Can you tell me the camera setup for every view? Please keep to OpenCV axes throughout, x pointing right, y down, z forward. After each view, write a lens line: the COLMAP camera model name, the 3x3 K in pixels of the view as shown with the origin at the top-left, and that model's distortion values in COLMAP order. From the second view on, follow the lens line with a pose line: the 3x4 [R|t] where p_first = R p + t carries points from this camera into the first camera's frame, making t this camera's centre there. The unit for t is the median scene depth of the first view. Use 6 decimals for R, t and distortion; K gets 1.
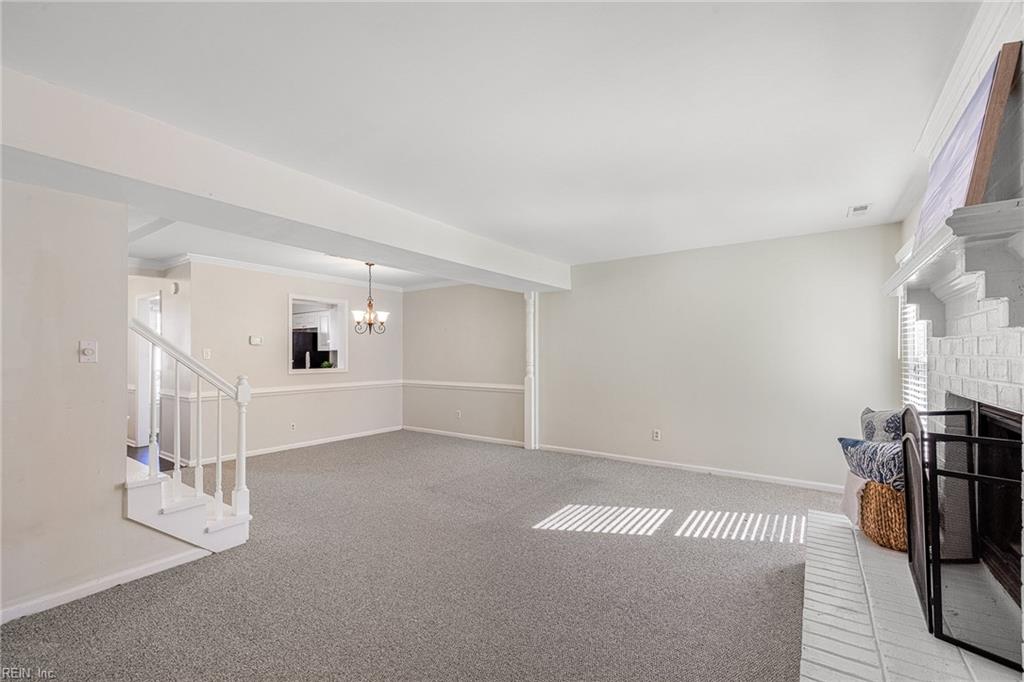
lens RADIAL K [[433.0, 0, 512.0], [0, 433.0, 341.0], [0, 0, 1]] dist [-0.000161, -0.000021]
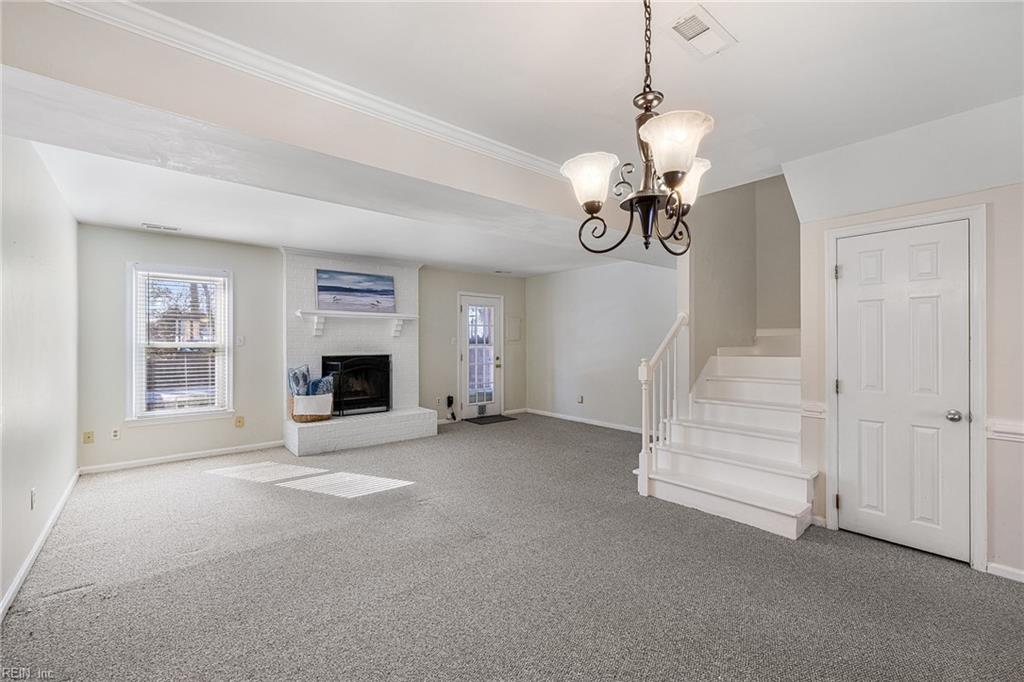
lens RADIAL K [[433.0, 0, 512.0], [0, 433.0, 341.0], [0, 0, 1]] dist [-0.000161, -0.000021]
pose [[-0.962551, 0.003327, 0.271081, -0.496025], [-0.005736, 0.999451, -0.032633, 0.065975], [-0.271040, -0.032966, -0.962003, 1.902921]]
